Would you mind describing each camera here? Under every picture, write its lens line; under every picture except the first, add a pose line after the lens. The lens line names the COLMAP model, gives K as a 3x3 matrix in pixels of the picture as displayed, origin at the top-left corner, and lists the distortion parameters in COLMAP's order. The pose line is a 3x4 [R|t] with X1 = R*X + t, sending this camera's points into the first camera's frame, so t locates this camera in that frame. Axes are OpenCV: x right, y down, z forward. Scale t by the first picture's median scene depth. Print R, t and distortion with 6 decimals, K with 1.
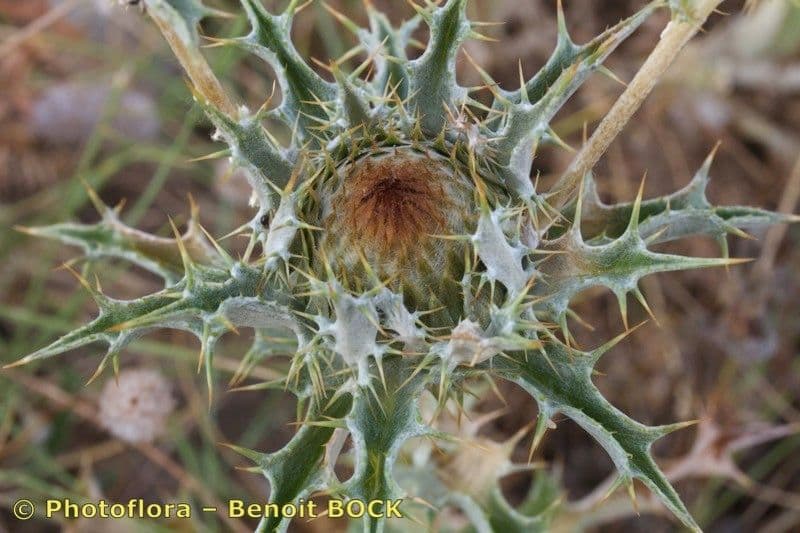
lens RADIAL K [[3387.3, 0, 402.1], [0, 3387.3, 265.7], [0, 0, 1]] dist [-0.109673, 0.000000]
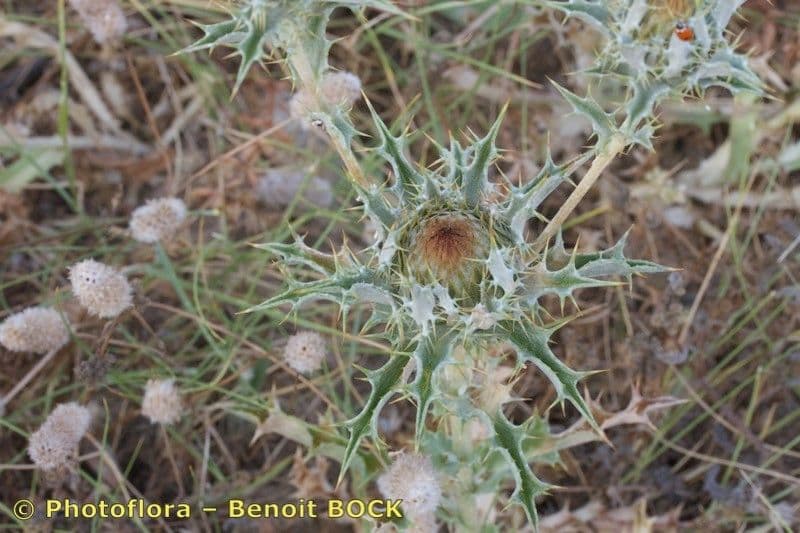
lens RADIAL K [[3387.3, 0, 399.1], [0, 3387.3, 266.7], [0, 0, 1]] dist [-0.109673, 0.000000]
pose [[0.995214, 0.077948, -0.058936, 0.081865], [-0.080057, 0.996199, -0.034321, 0.062280], [0.056037, 0.038875, 0.997672, -0.878490]]
